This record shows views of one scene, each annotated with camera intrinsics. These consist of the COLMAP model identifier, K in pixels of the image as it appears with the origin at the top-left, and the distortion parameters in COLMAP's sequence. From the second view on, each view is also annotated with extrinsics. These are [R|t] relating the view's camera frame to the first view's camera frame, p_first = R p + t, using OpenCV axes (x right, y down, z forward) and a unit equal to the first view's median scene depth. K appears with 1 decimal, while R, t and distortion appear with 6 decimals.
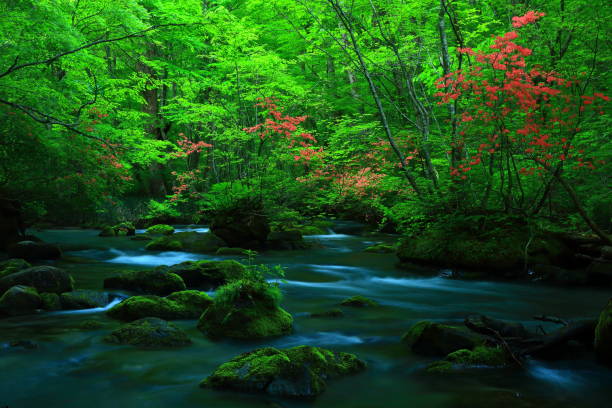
lens RADIAL K [[888.4, 0, 306.0], [0, 888.4, 204.0], [0, 0, 1]] dist [0.115719, 0.013567]
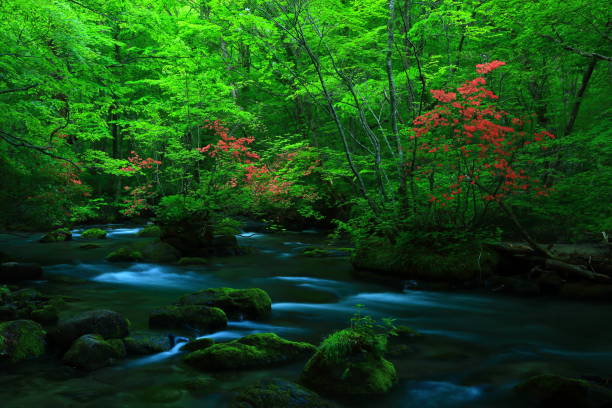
lens RADIAL K [[723.5, 0, 306.0], [0, 723.5, 204.0], [0, 0, 1]] dist [0.054341, 0.032940]
pose [[0.977905, -0.012640, 0.208667, -0.149967], [0.008086, 0.999710, 0.022663, -0.041783], [-0.208893, -0.020475, 0.977724, 0.102618]]
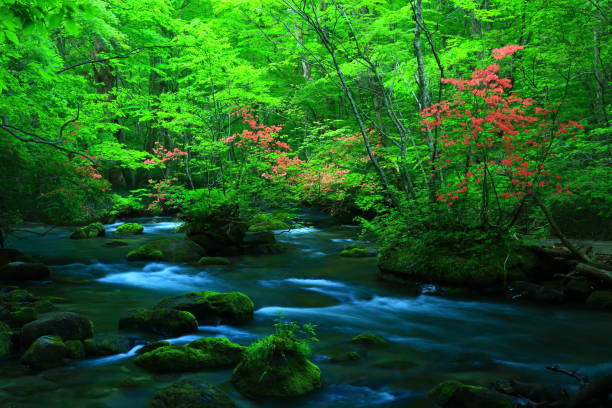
lens RADIAL K [[876.2, 0, 306.0], [0, 876.2, 204.0], [0, 0, 1]] dist [0.108559, 0.032879]
pose [[0.997339, -0.018372, 0.070546, -0.053458], [0.015484, 0.999028, 0.041271, -0.059450], [-0.071236, -0.040069, 0.996654, -0.019985]]
